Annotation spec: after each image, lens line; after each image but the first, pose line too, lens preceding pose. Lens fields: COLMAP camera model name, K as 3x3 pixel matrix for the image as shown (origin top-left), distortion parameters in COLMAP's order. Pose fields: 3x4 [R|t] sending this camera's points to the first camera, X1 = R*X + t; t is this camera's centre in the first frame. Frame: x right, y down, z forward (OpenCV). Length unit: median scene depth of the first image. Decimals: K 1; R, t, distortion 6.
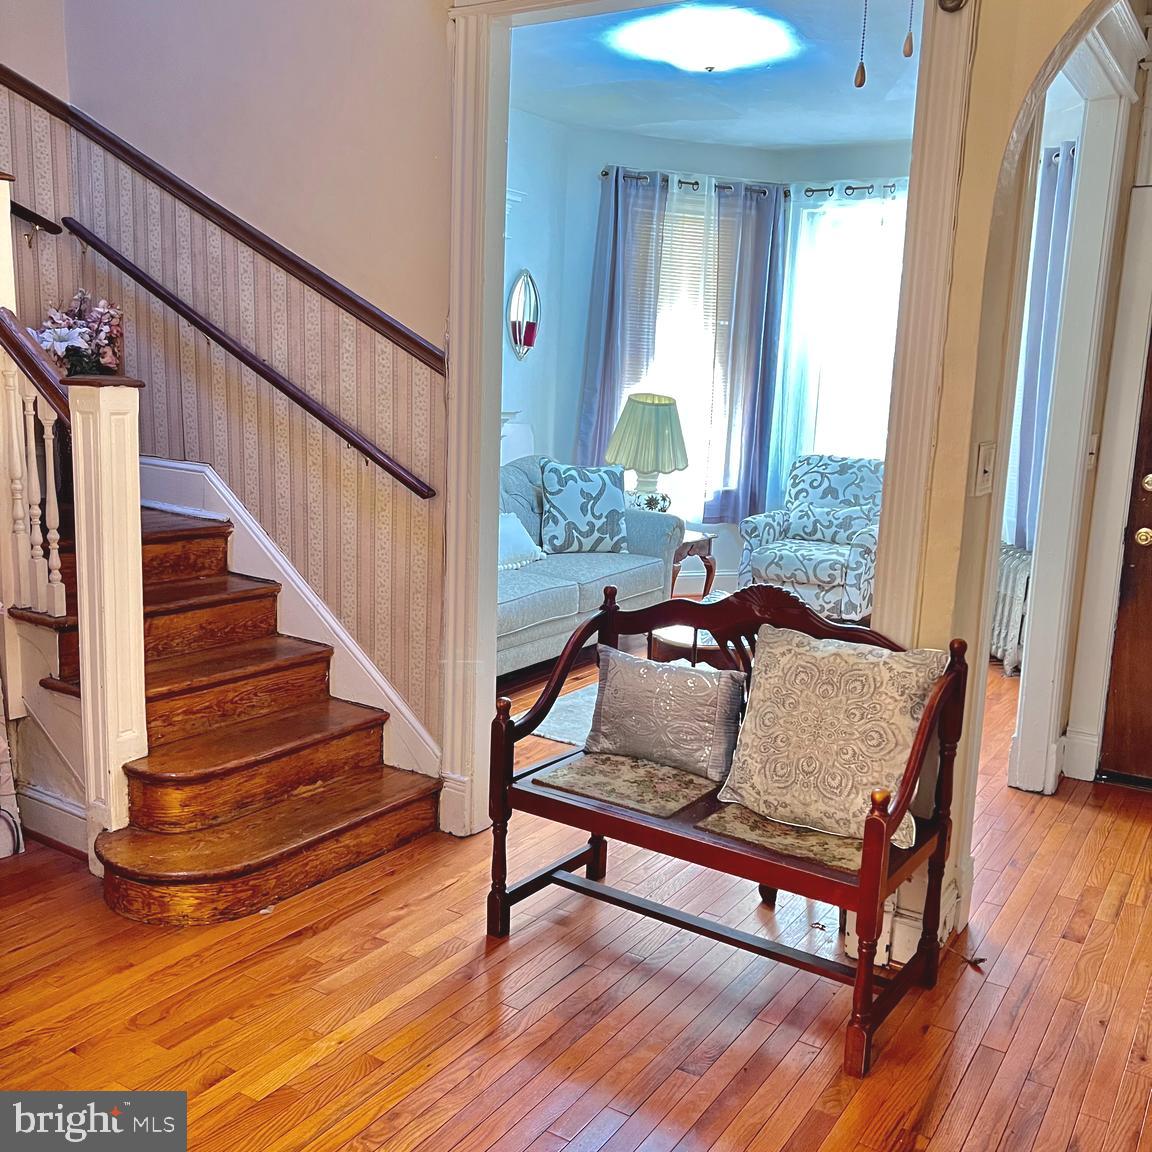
lens RADIAL K [[1137.9, 0, 567.4], [0, 1137.9, 587.9], [0, 0, 1]] dist [0.048796, 0.000000]
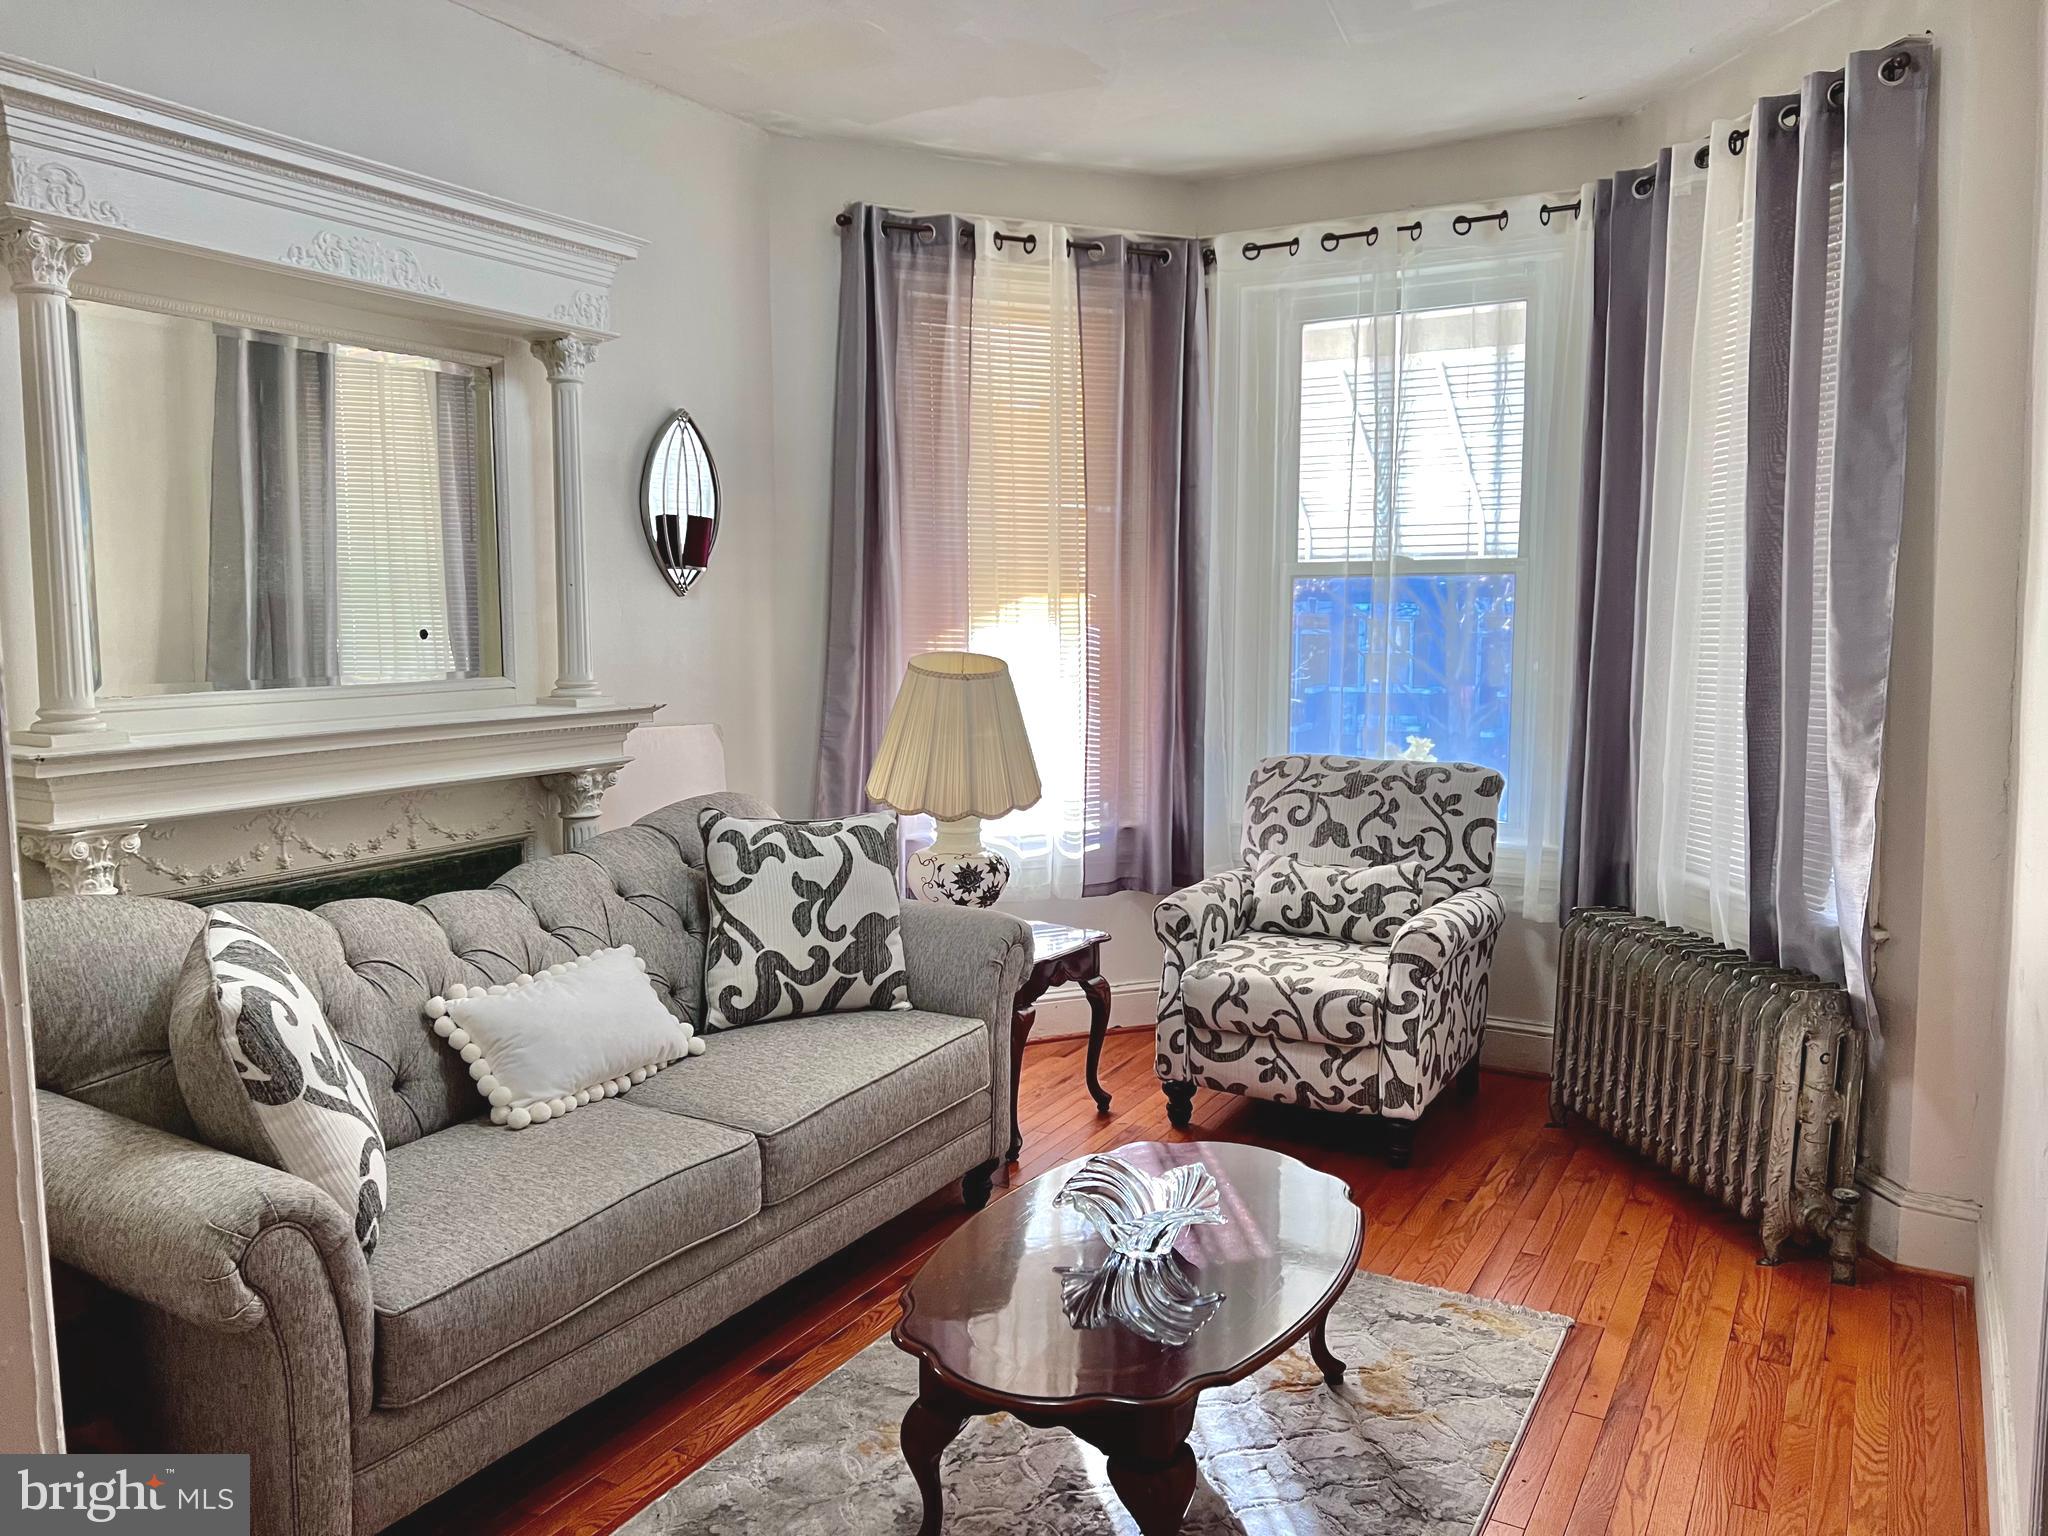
lens RADIAL K [[1534.0, 0, 1008.9], [0, 1534.0, 763.0], [0, 0, 1]] dist [0.066080, -0.065429]
pose [[0.997882, -0.045309, 0.046678, 0.106935], [0.048949, 0.995589, -0.080046, -0.119209], [-0.042846, 0.082161, 0.995698, 0.595815]]
